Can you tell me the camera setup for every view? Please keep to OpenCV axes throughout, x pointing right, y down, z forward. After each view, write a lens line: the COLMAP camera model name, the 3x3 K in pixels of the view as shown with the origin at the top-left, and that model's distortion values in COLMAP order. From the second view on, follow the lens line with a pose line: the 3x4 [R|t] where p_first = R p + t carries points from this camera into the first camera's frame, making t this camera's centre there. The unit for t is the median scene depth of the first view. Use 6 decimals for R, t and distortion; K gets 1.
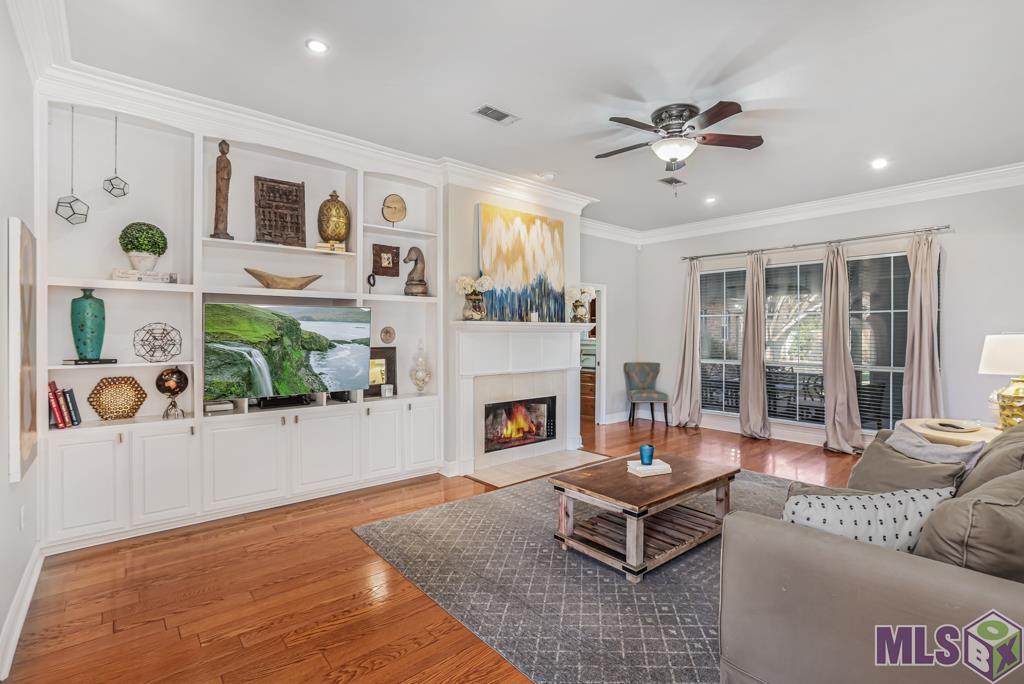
lens RADIAL K [[489.3, 0, 511.5], [0, 489.3, 329.5], [0, 0, 1]] dist [-0.028602, 0.000341]
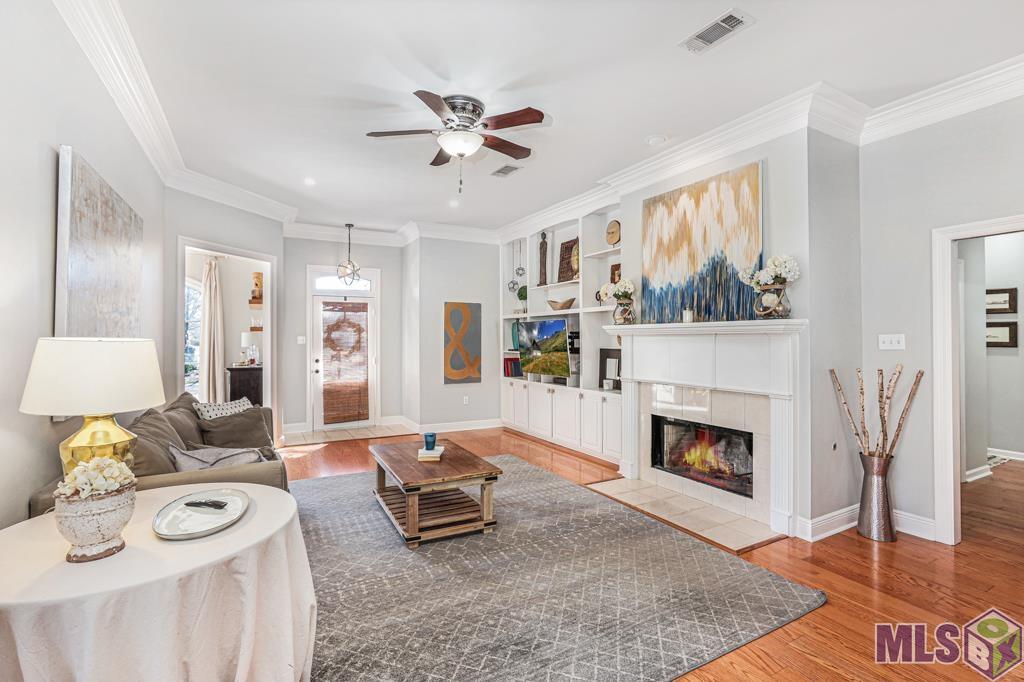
lens RADIAL K [[462.6, 0, 510.3], [0, 462.6, 336.9], [0, 0, 1]] dist [-0.034898, 0.000065]
pose [[-0.187652, -0.002992, -0.982231, 0.886010], [0.004350, 0.999983, -0.003877, 0.009318], [0.982226, -0.005001, -0.187636, 0.938547]]
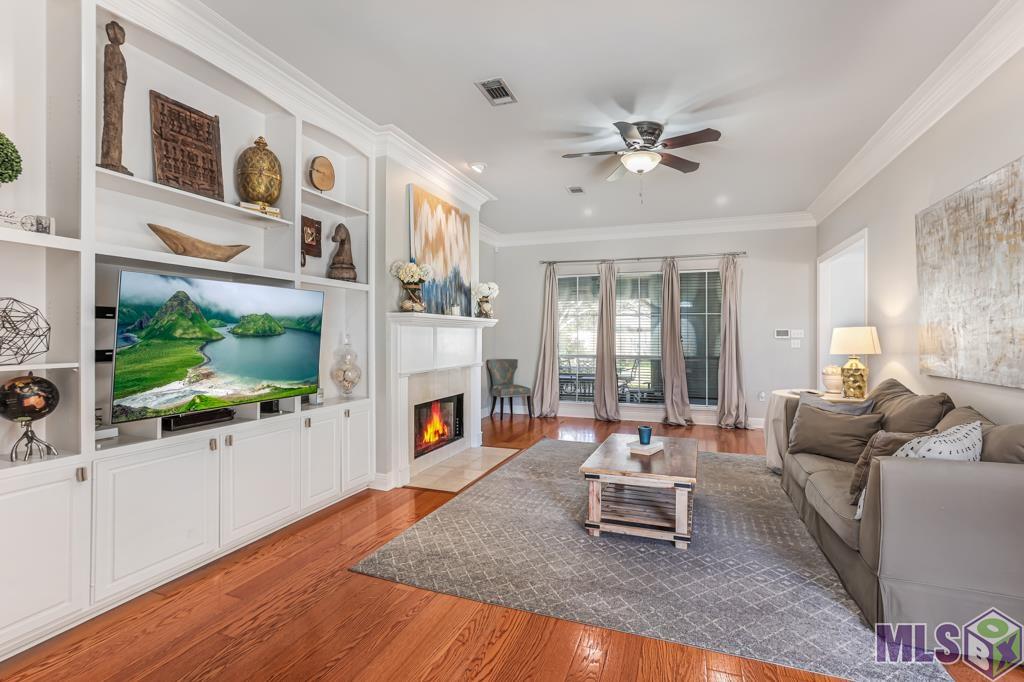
lens RADIAL K [[481.6, 0, 514.9], [0, 481.6, 327.1], [0, 0, 1]] dist [-0.001995, 0.000260]
pose [[0.868510, 0.008597, 0.495598, -0.348694], [-0.001745, 0.999896, -0.014286, 0.020684], [-0.495669, 0.011543, 0.868435, 0.134528]]
